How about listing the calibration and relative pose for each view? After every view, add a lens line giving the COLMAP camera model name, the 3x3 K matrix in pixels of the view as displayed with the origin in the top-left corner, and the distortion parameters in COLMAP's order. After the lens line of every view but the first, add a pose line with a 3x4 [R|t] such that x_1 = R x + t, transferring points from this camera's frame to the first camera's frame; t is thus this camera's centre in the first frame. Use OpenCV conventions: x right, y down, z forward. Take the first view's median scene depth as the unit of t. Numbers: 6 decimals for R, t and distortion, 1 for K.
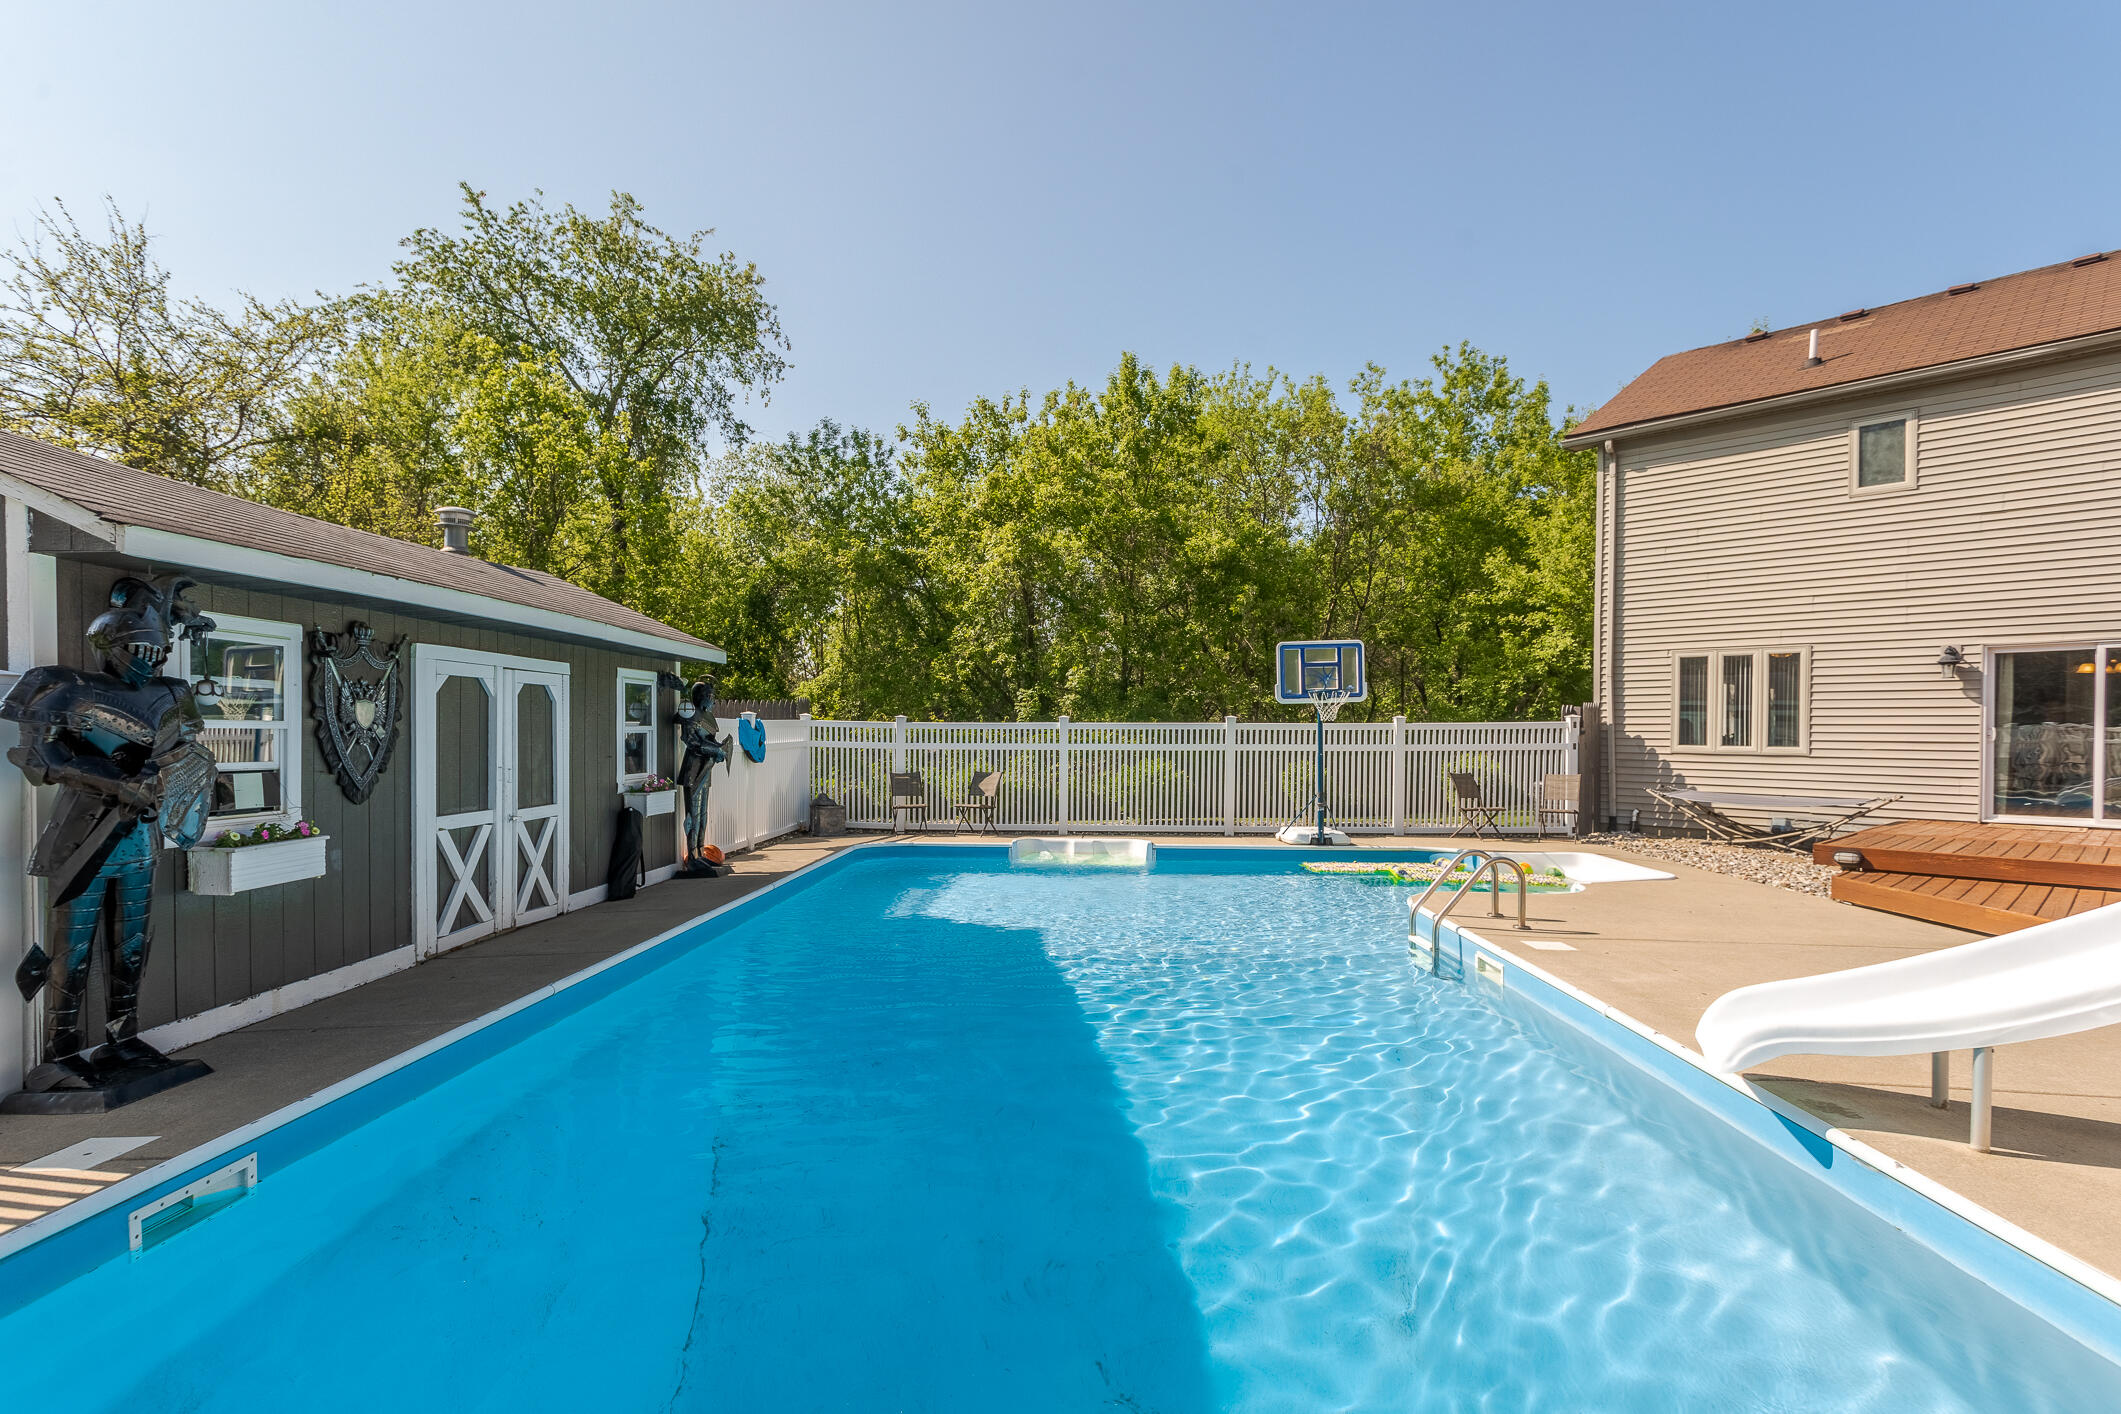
lens RADIAL K [[1035.1, 0, 1055.2], [0, 1035.1, 736.8], [0, 0, 1]] dist [0.021033, 0.000027]
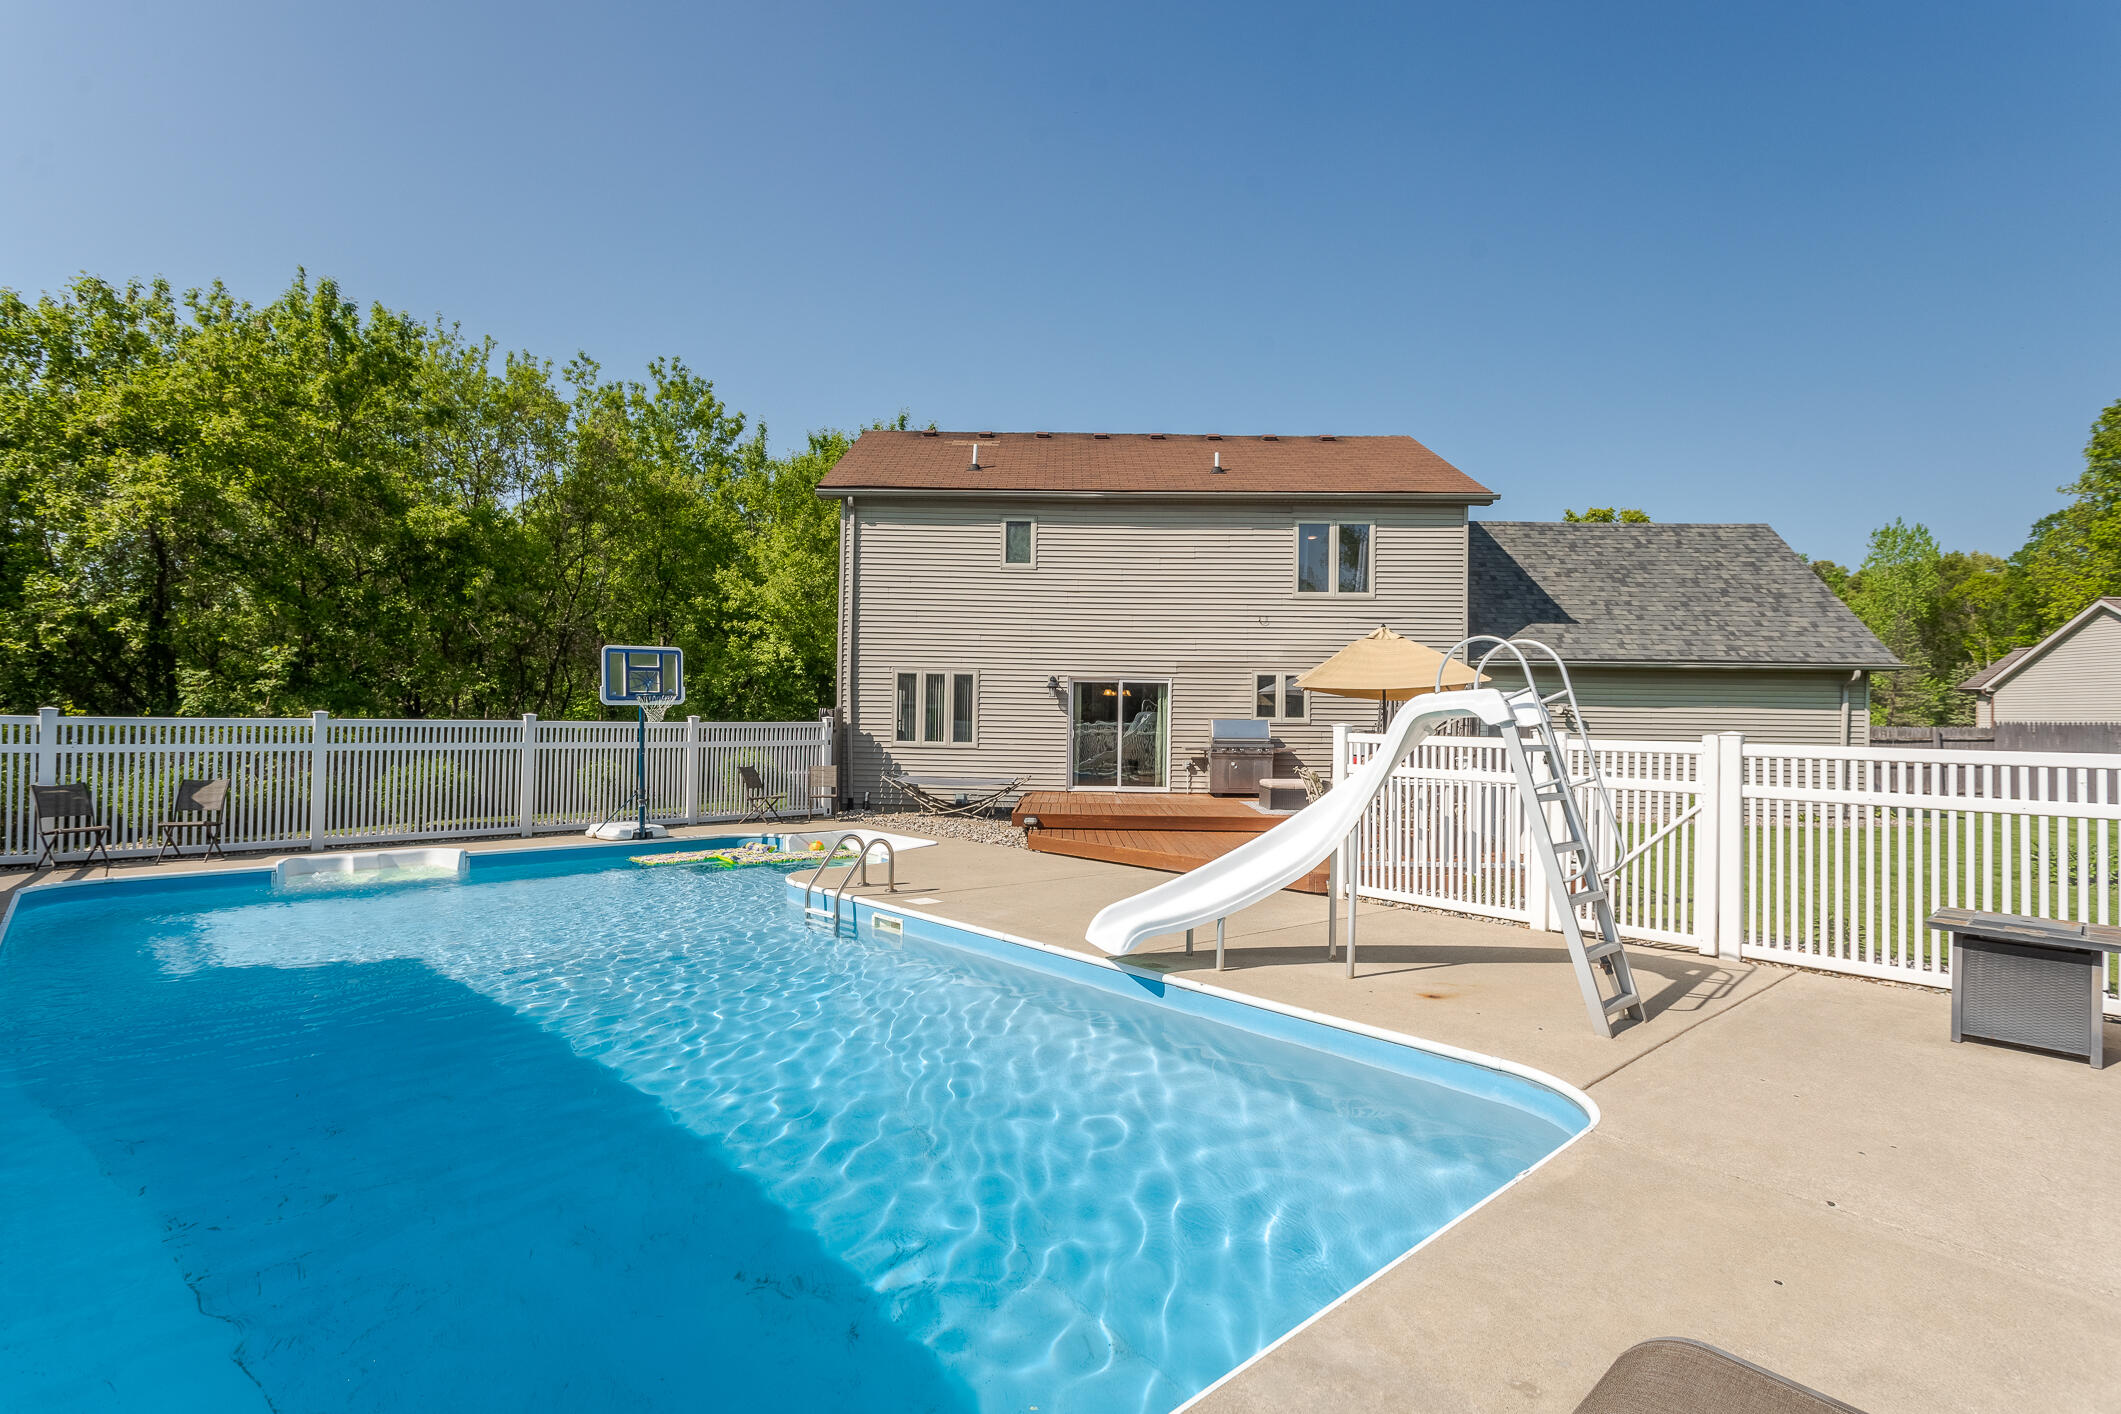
lens RADIAL K [[1017.8, 0, 1049.8], [0, 1017.8, 707.8], [0, 0, 1]] dist [0.019801, -0.000126]
pose [[0.701307, 0.017586, 0.712642, -0.176424], [-0.009943, 0.999840, -0.014888, -0.016357], [-0.712790, 0.003355, 0.701370, -0.024615]]
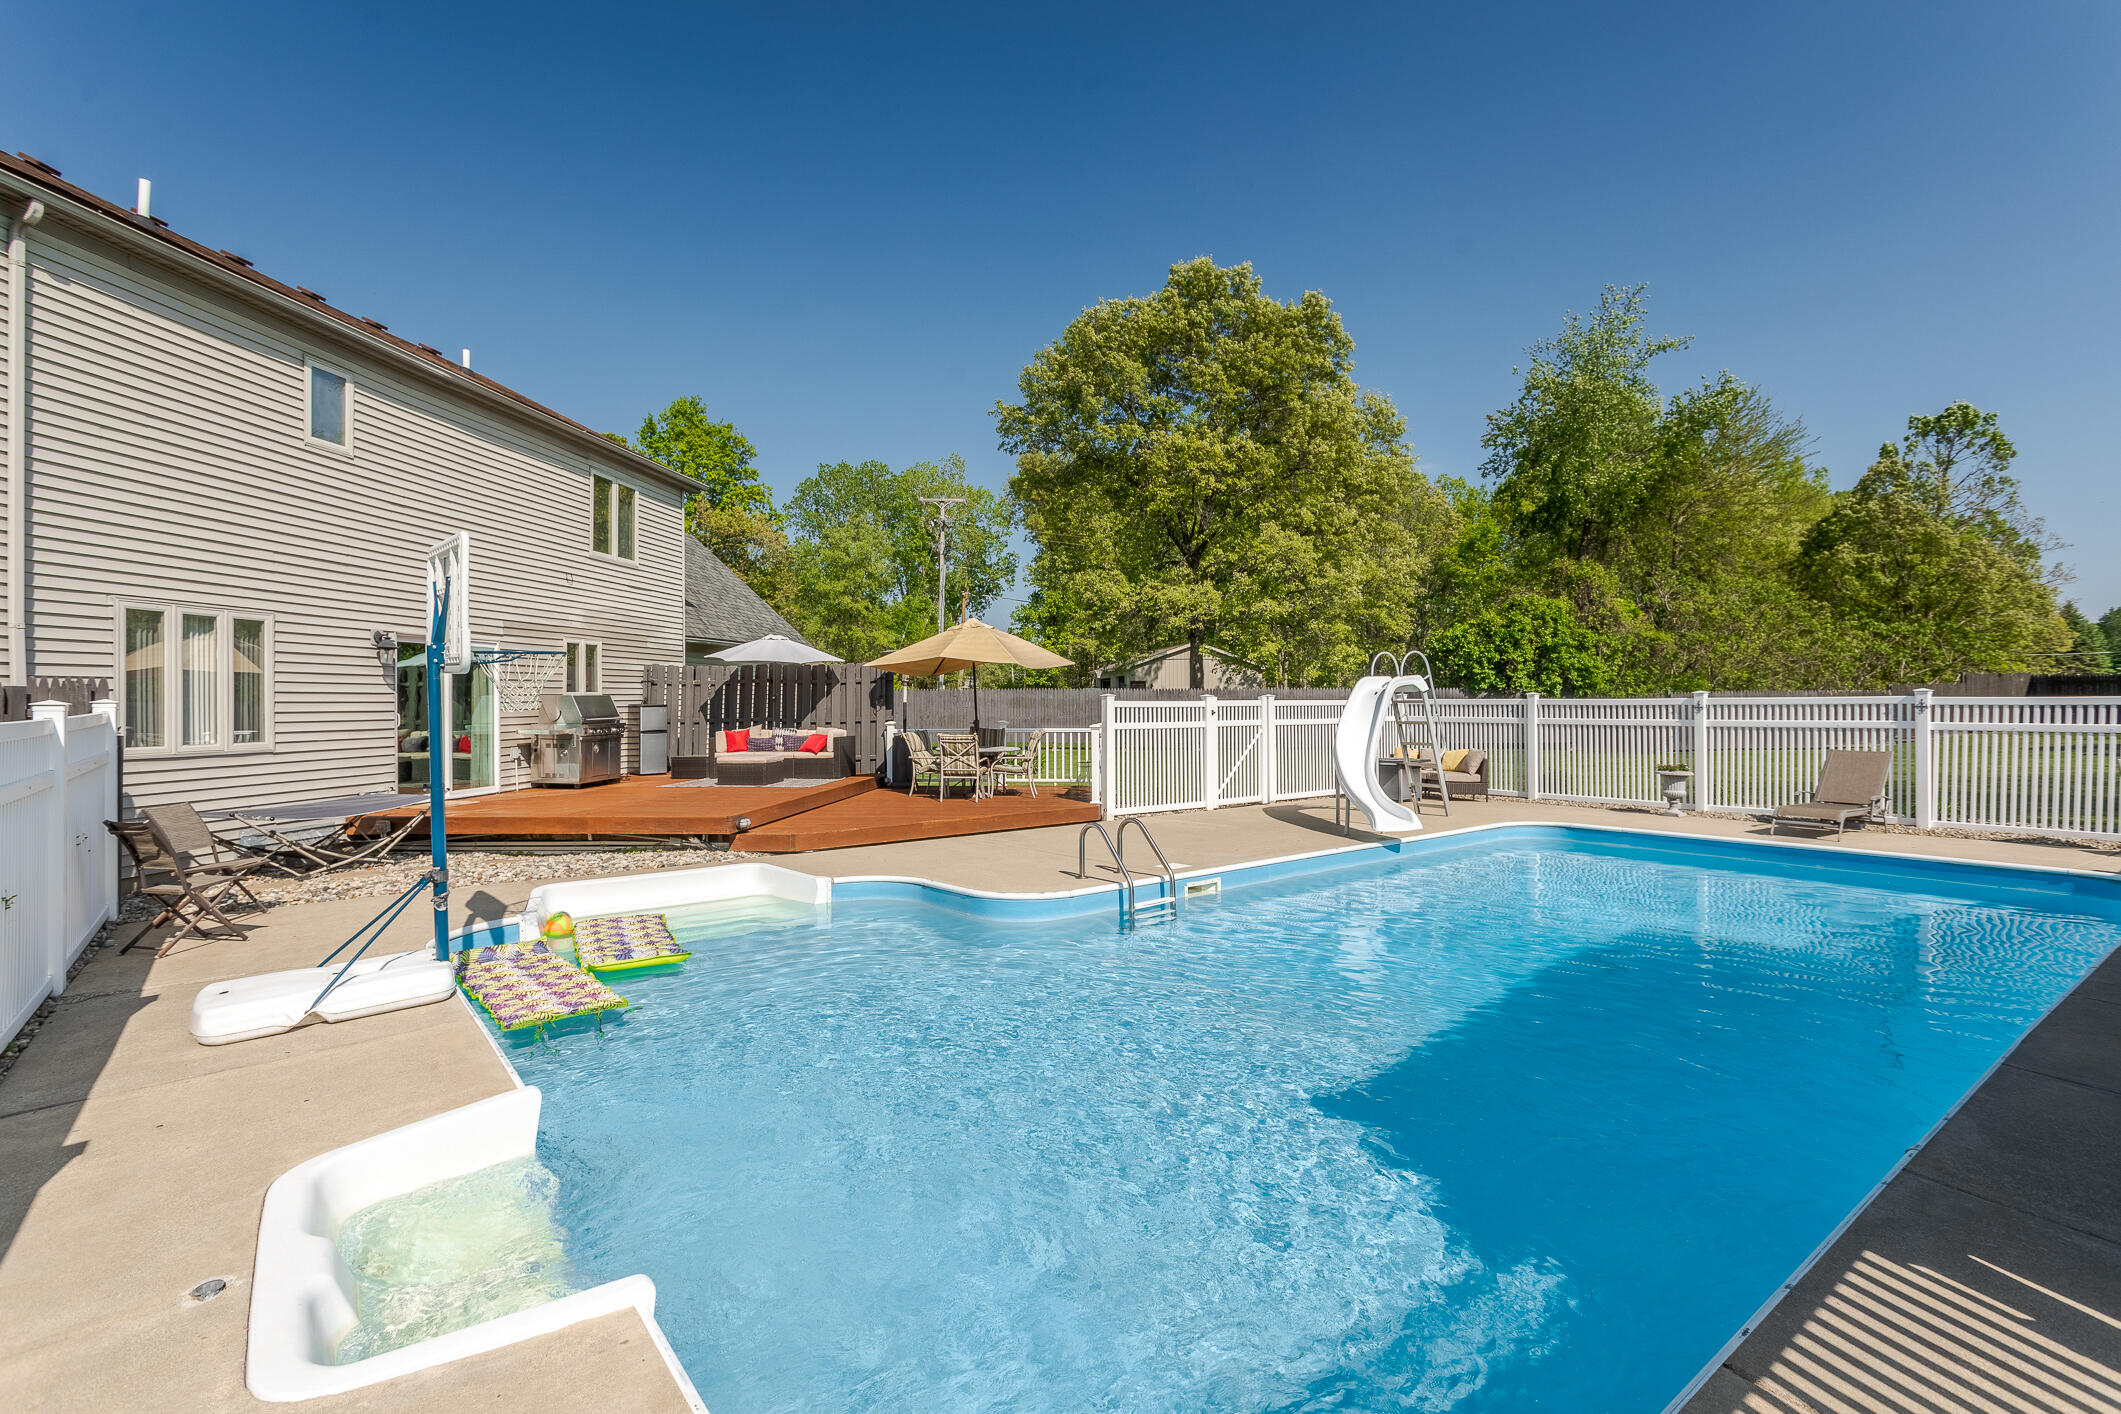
lens RADIAL K [[1017.8, 0, 1049.8], [0, 1017.8, 707.8], [0, 0, 1]] dist [0.019801, -0.000126]
pose [[-0.638807, -0.004704, 0.769353, -0.254288], [0.007727, 0.999892, 0.012529, -0.019494], [-0.769328, 0.013948, -0.638701, 1.007127]]
